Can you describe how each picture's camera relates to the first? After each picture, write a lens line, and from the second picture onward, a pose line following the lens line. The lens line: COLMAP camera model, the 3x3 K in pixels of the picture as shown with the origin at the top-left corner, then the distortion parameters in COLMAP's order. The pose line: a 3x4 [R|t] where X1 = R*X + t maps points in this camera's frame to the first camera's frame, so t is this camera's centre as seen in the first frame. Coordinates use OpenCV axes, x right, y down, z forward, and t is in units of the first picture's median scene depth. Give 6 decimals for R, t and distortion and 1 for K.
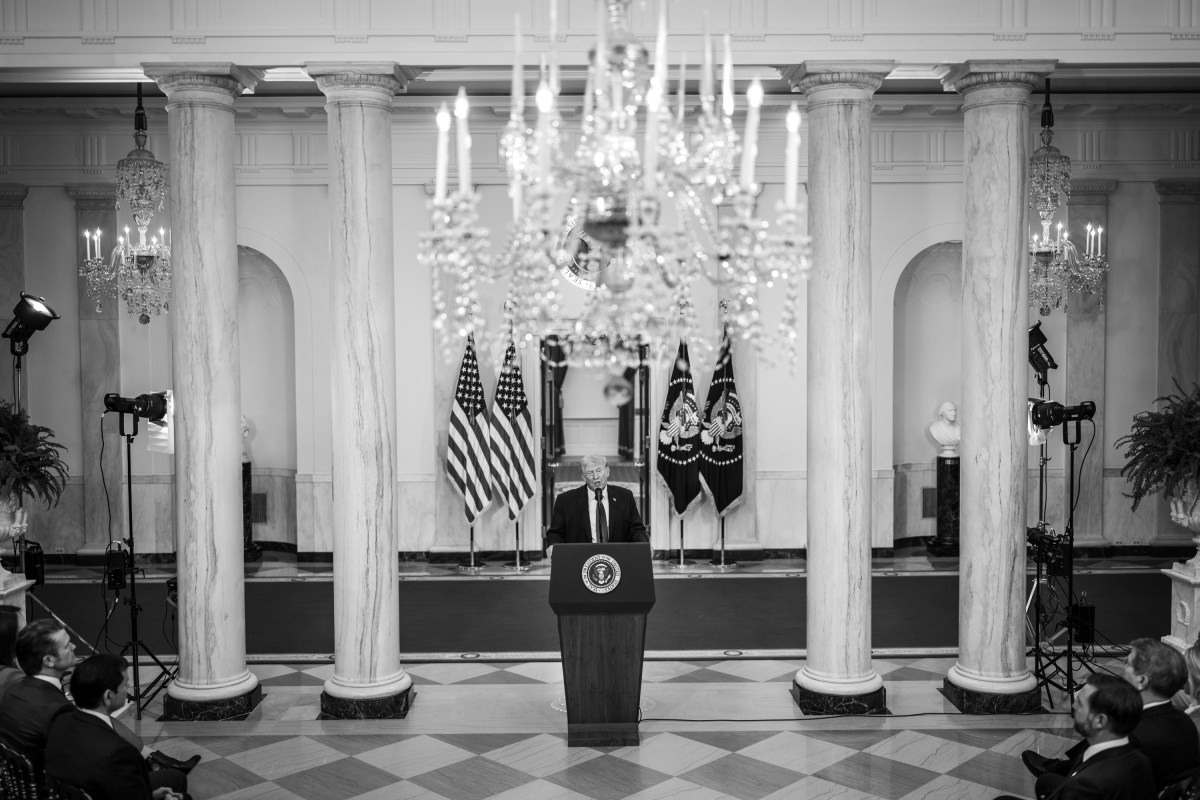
lens RADIAL K [[1160.7, 0, 600.0], [0, 1160.7, 400.0], [0, 0, 1]] dist [0.011324, -0.006530]
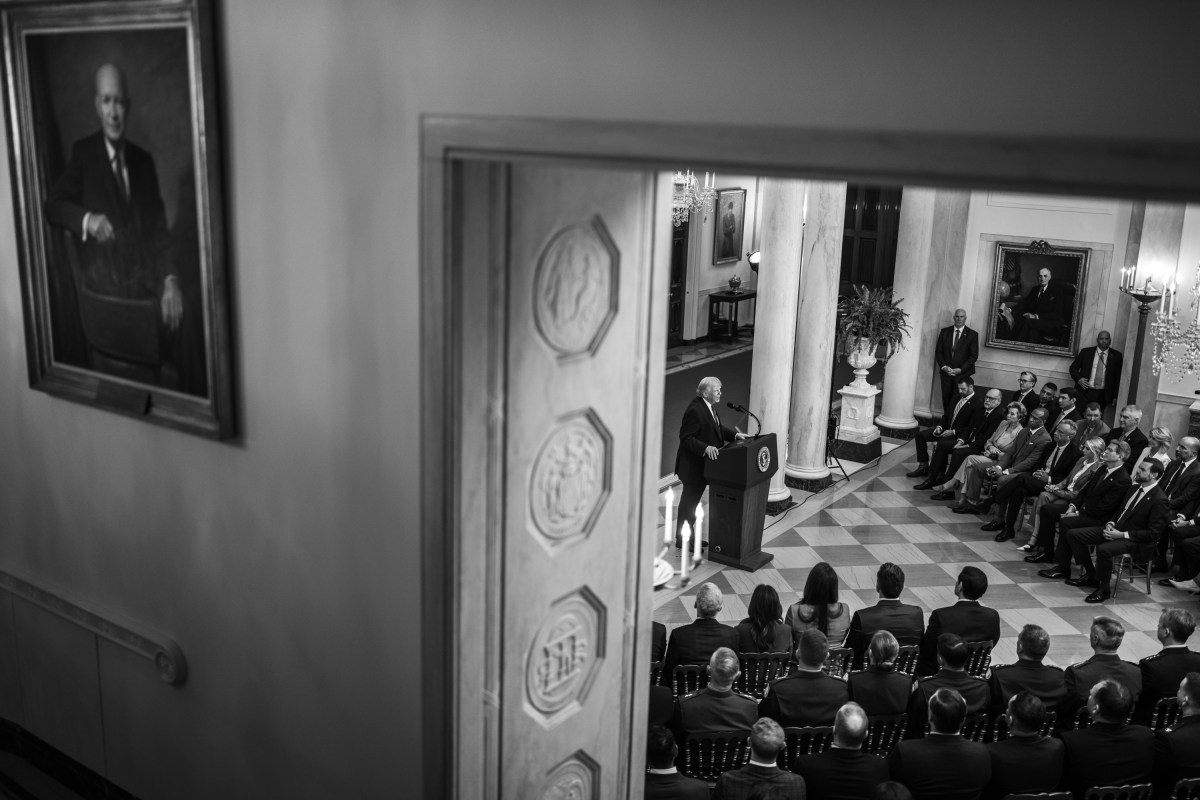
lens RADIAL K [[1141.7, 0, 596.1], [0, 1141.7, 400.3], [0, 0, 1]] dist [-0.004750, -0.008279]
pose [[0.589685, -0.168550, 0.789850, -0.838282], [0.001152, 0.978155, 0.207874, -0.152998], [-0.807633, -0.121670, 0.576997, 0.210486]]
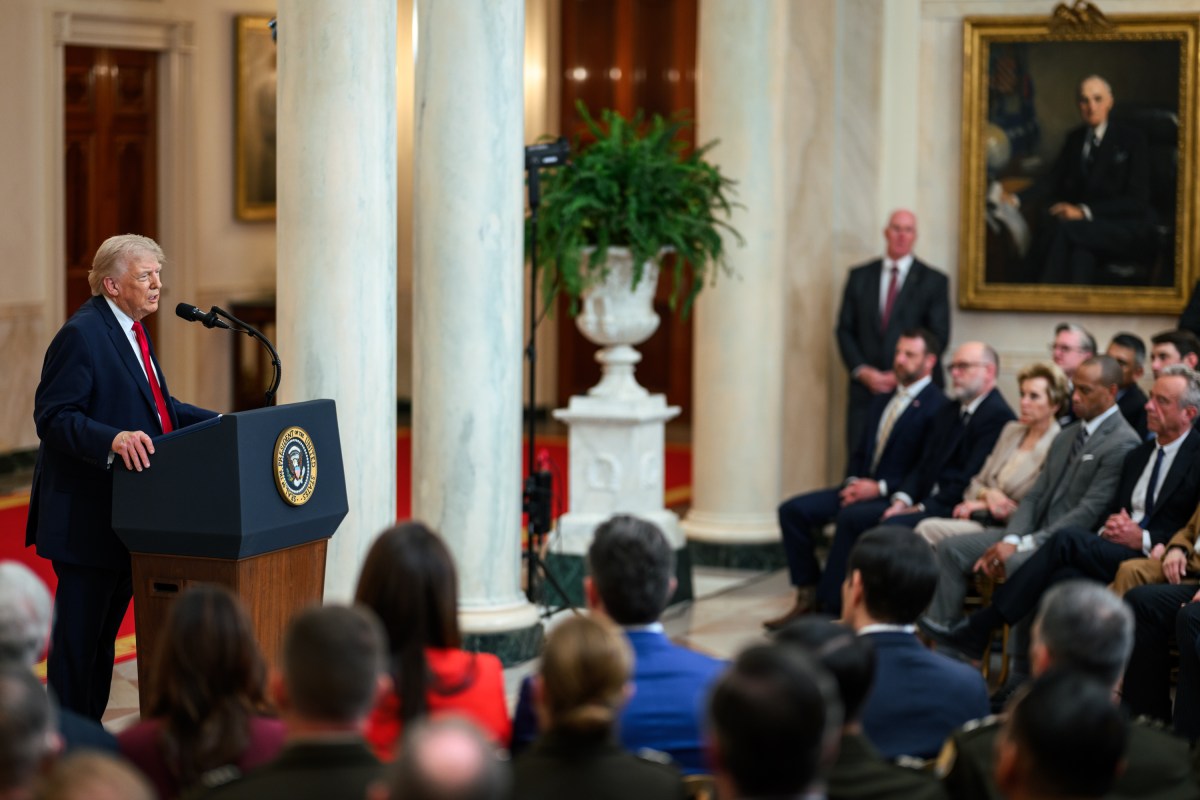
lens RADIAL K [[2995.5, 0, 583.4], [0, 2995.5, 365.7], [0, 0, 1]] dist [-0.050484, 0.618856]
pose [[0.428642, -0.058866, 0.901555, -0.707543], [0.029409, 0.998255, 0.051197, 0.029400], [-0.902996, 0.004569, 0.429626, 0.221459]]
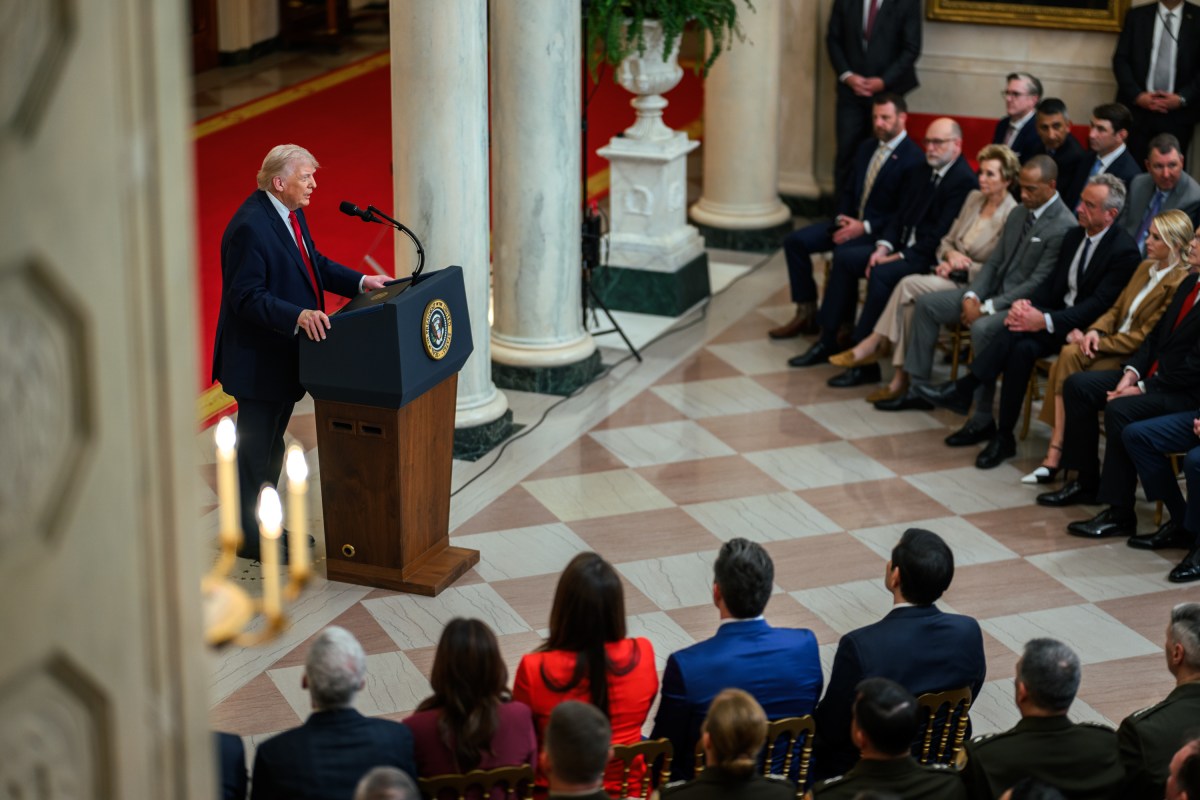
lens RADIAL K [[2864.7, 0, 600.0], [0, 2864.7, 400.0], [0, 0, 1]] dist [-0.000653, -0.196622]
pose [[0.402064, -0.273903, 0.873683, -0.881622], [0.037520, 0.958334, 0.283175, -0.167940], [-0.914843, -0.081074, 0.395588, 0.185119]]
